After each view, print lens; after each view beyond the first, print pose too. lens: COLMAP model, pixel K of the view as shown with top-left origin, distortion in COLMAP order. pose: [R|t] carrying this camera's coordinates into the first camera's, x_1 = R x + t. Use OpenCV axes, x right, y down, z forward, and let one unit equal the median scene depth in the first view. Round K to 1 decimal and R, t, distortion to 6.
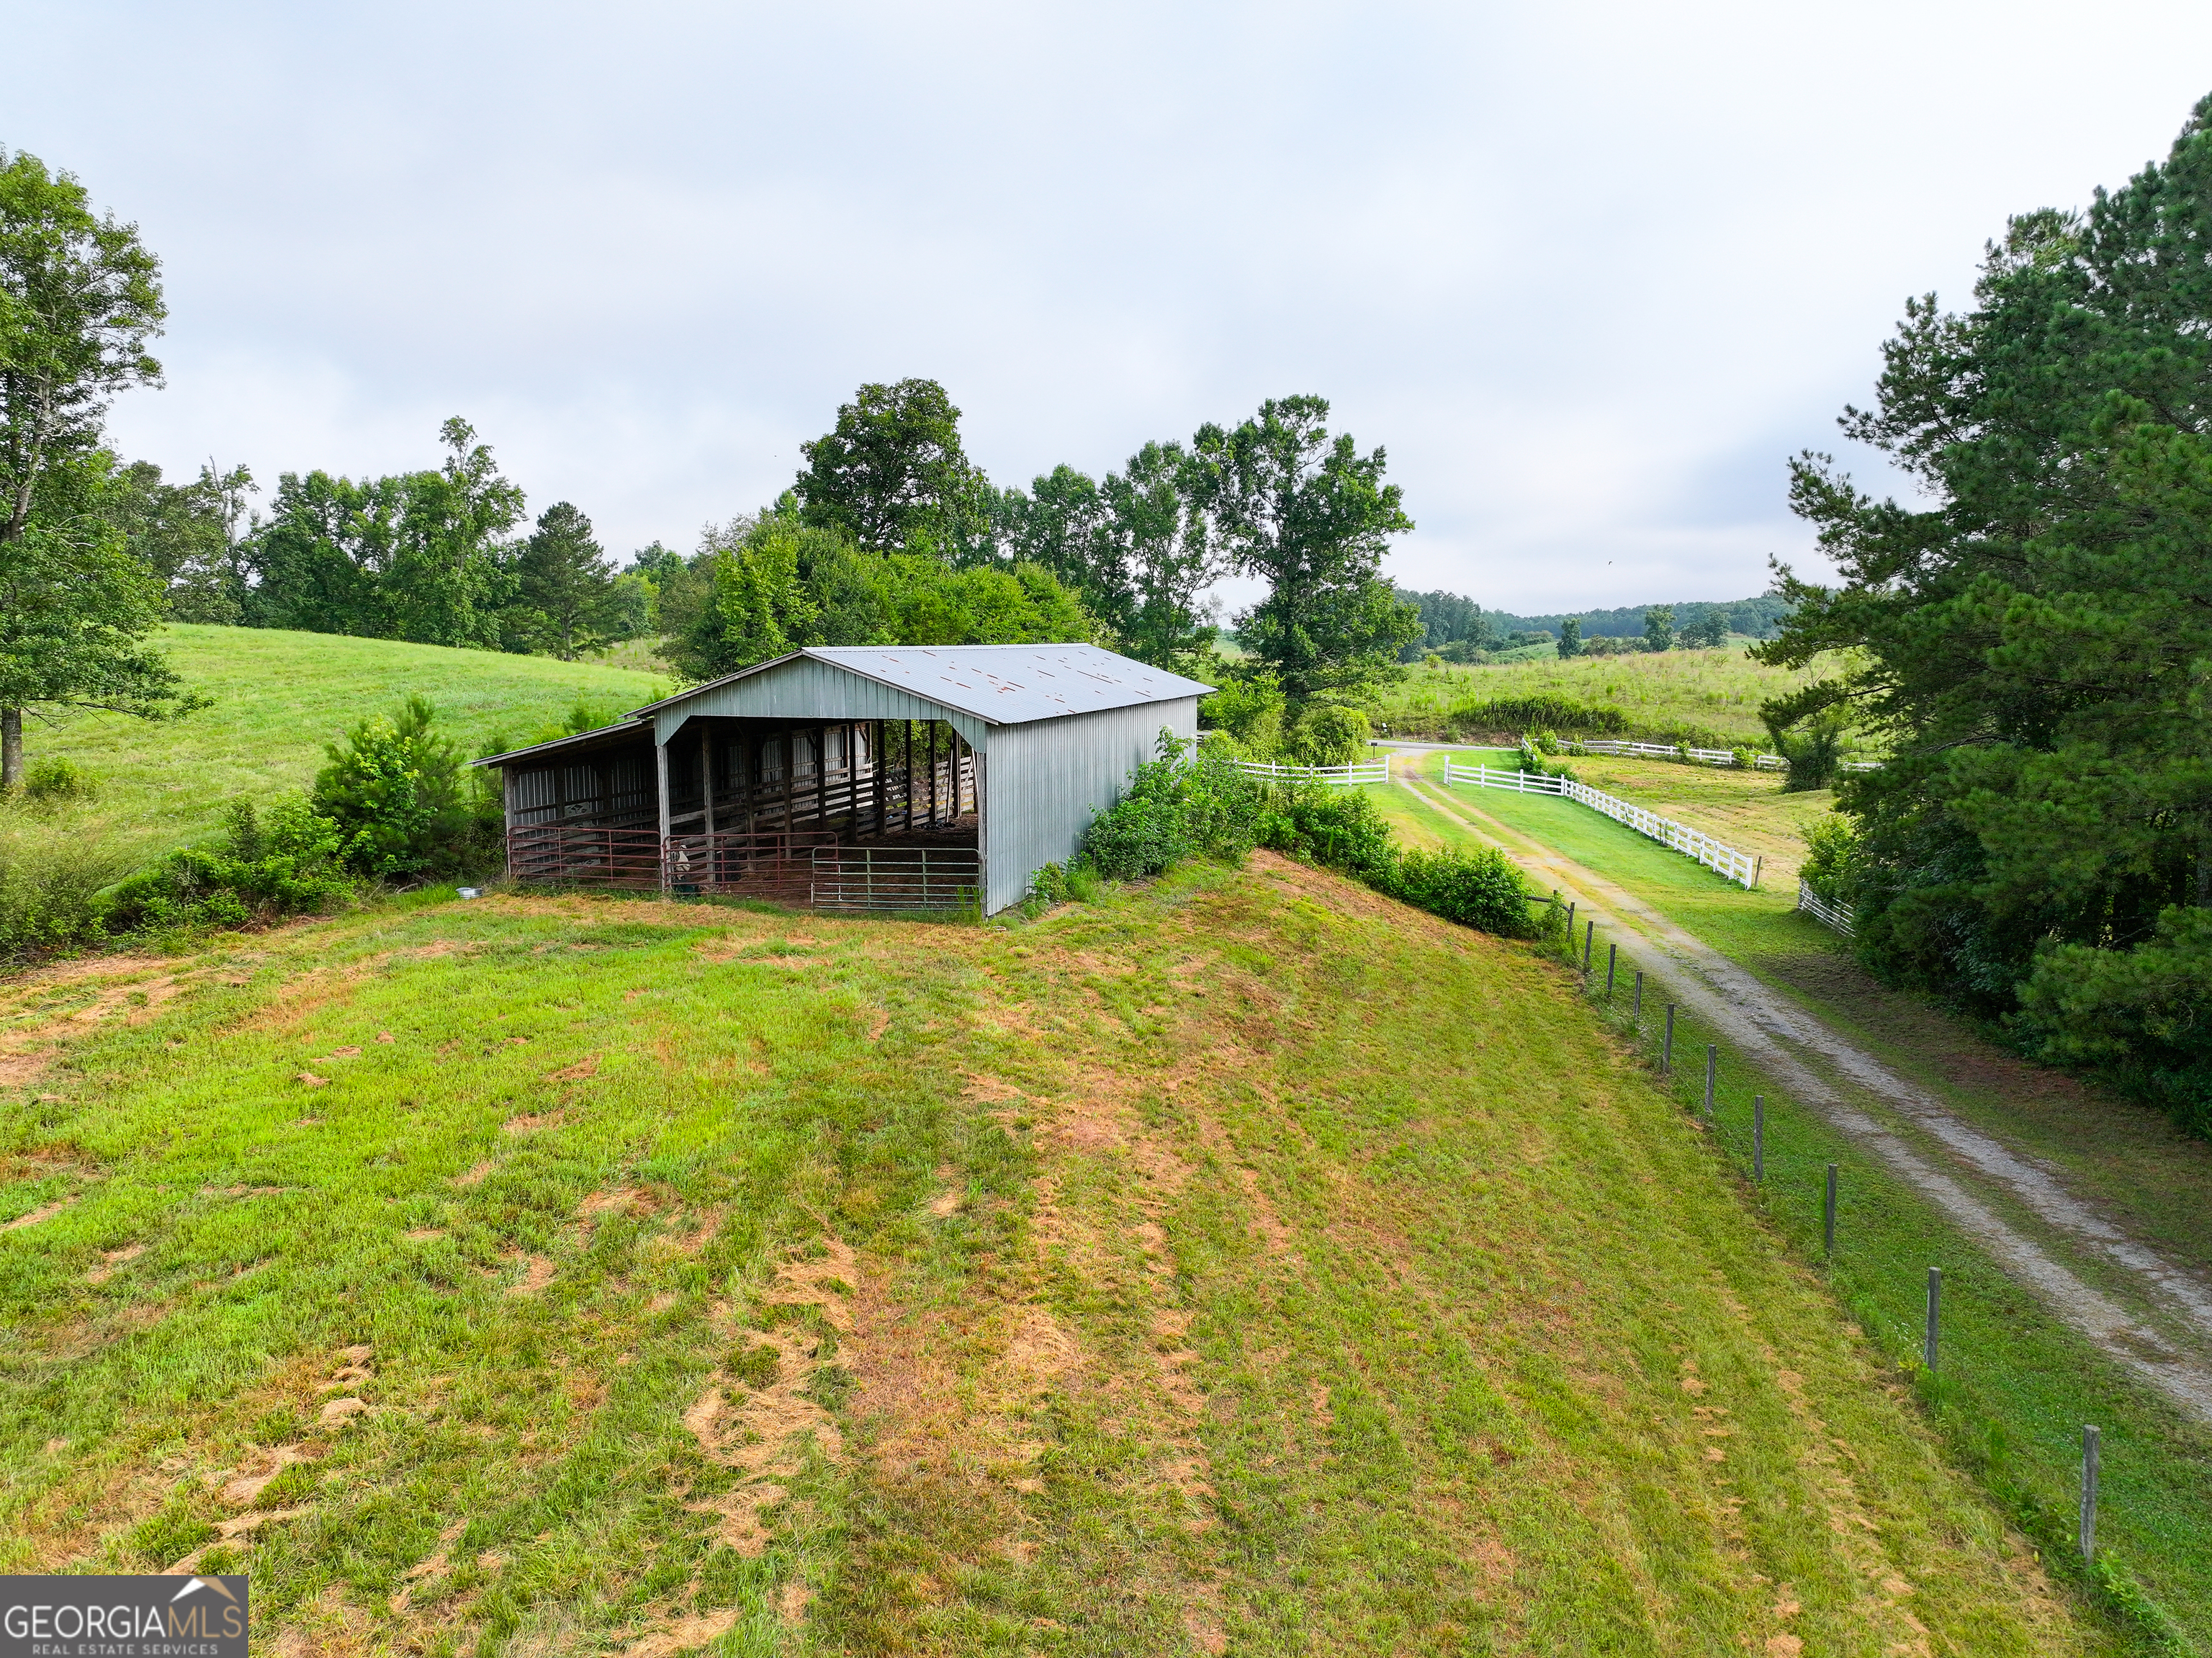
lens RADIAL K [[1567.5, 0, 1104.0], [0, 1567.5, 824.8], [0, 0, 1]] dist [0.000649, 0.014828]
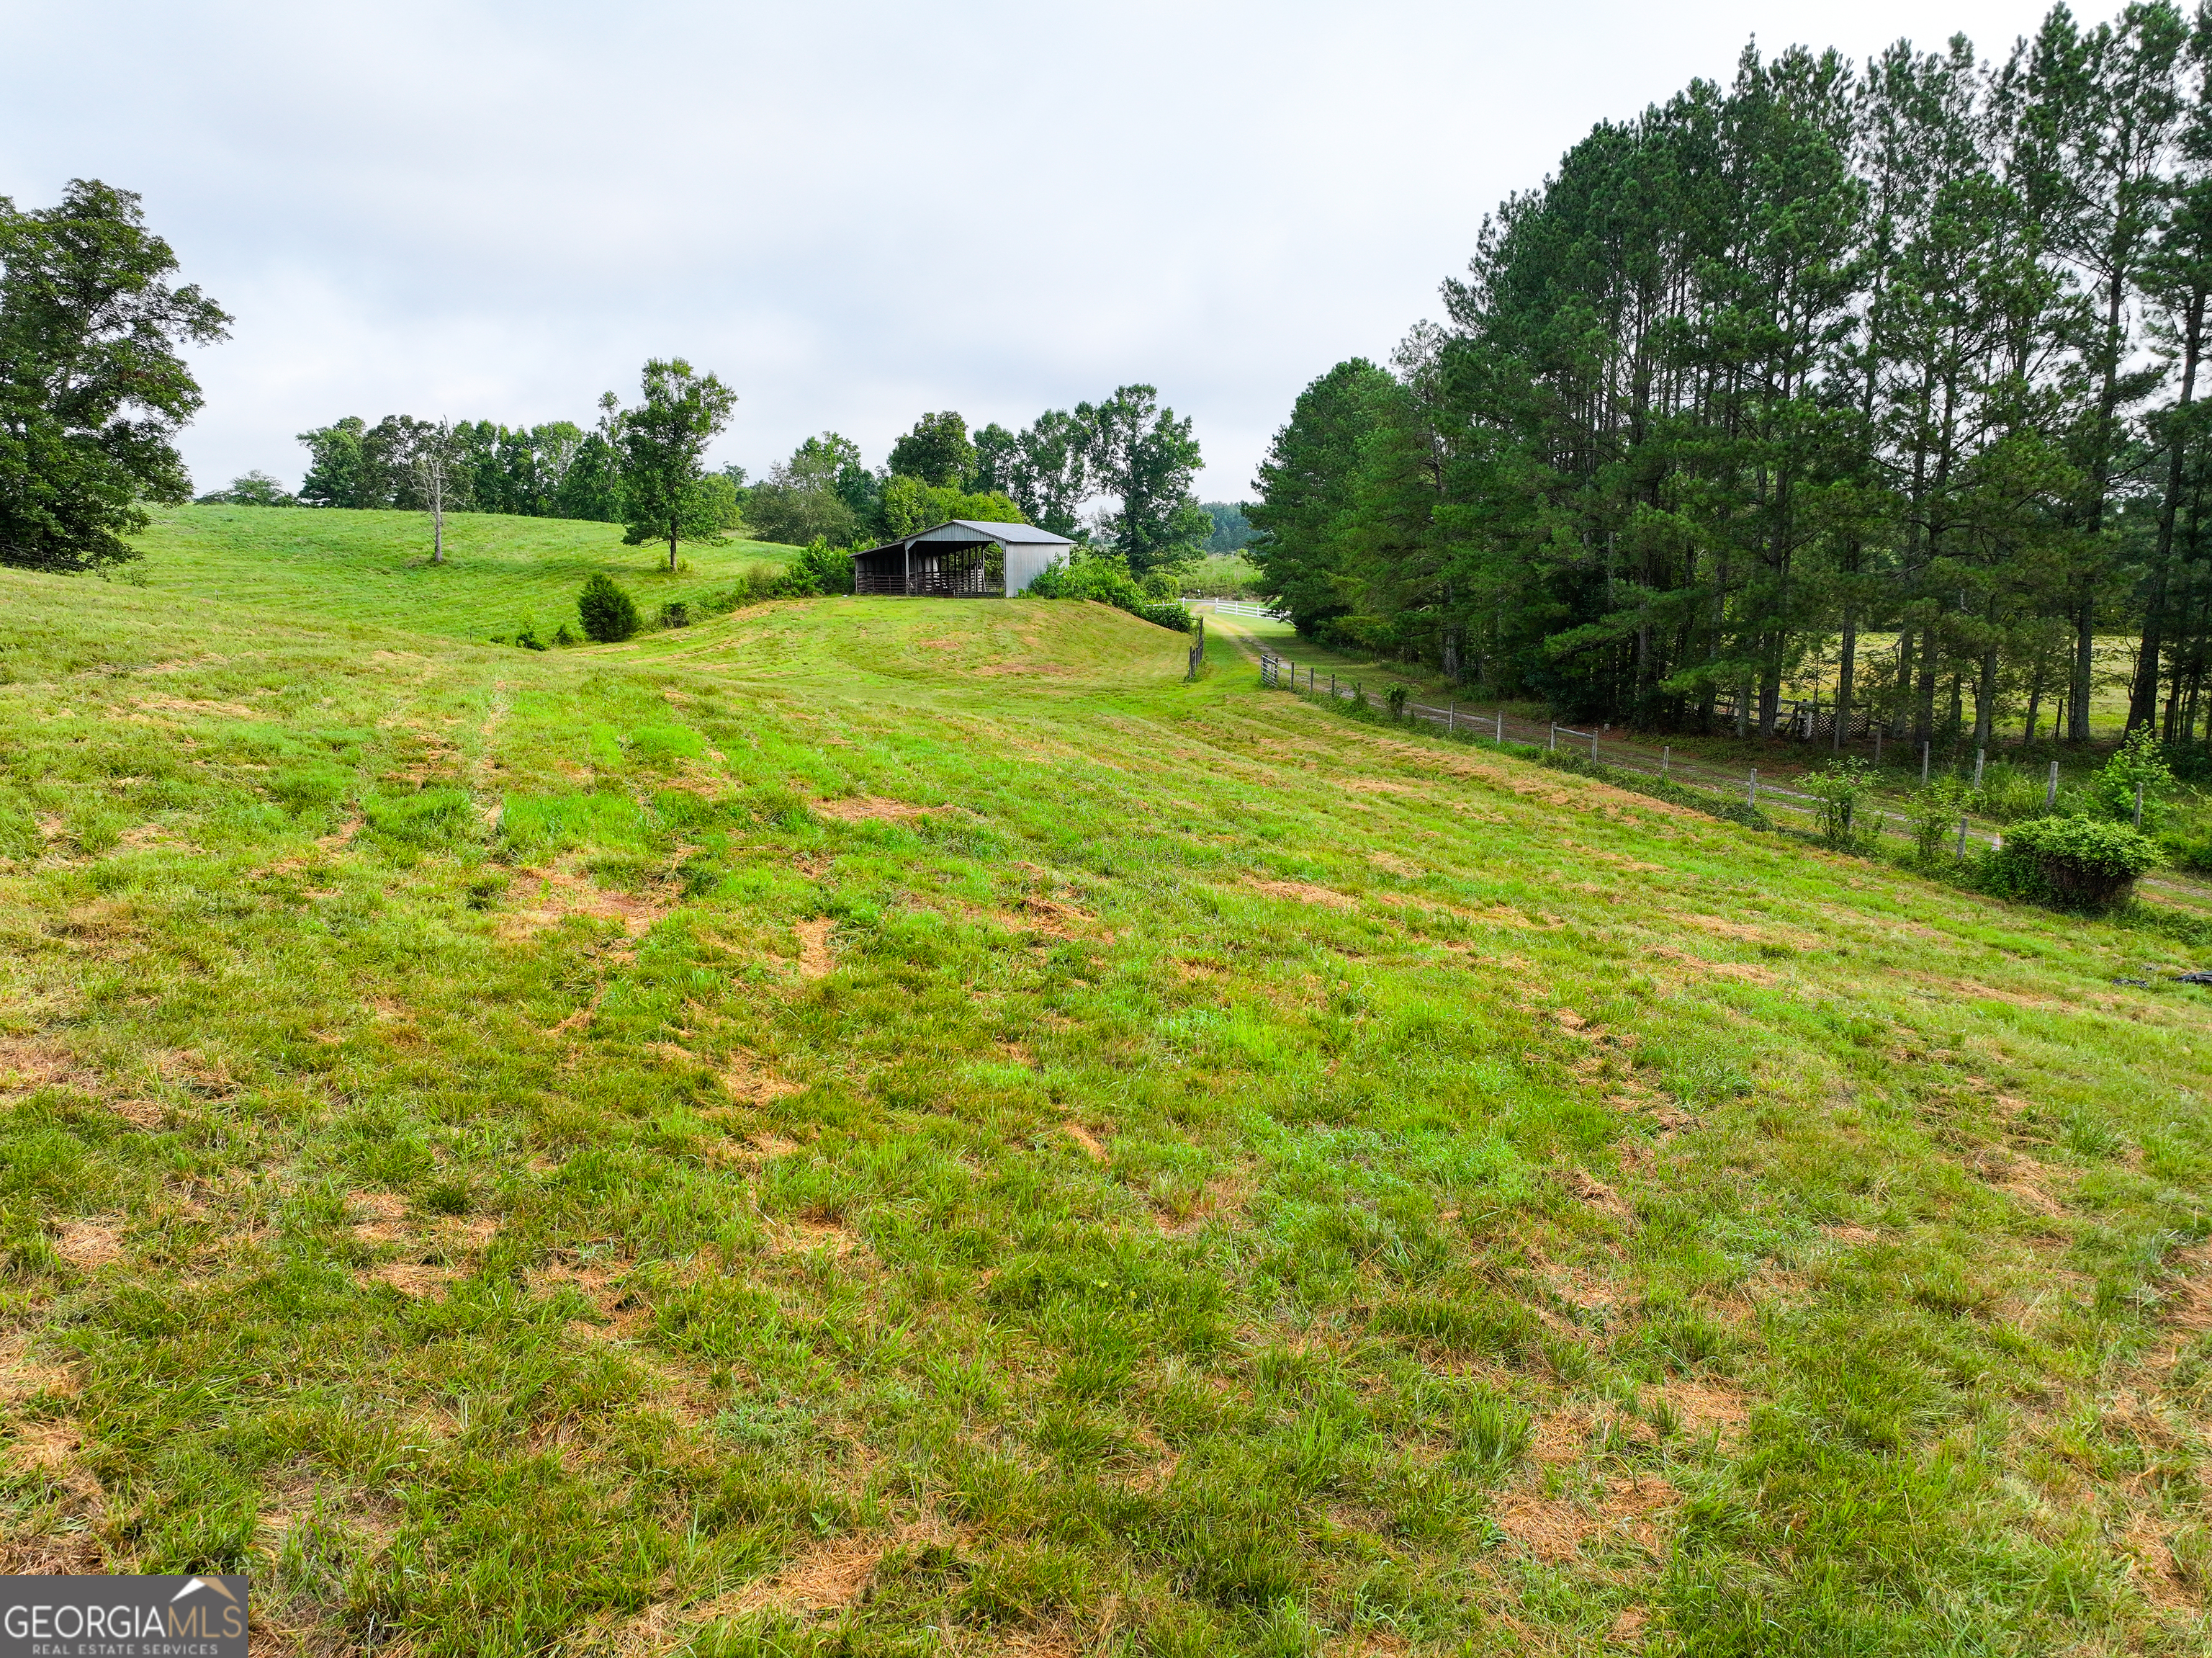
lens RADIAL K [[1567.5, 0, 1107.4], [0, 1567.5, 833.3], [0, 0, 1]] dist [0.000649, 0.014828]
pose [[0.997703, -0.010953, 0.066843, -0.023043], [0.006971, 0.998203, 0.059517, 0.096496], [-0.067375, -0.058914, 0.995987, -0.652619]]
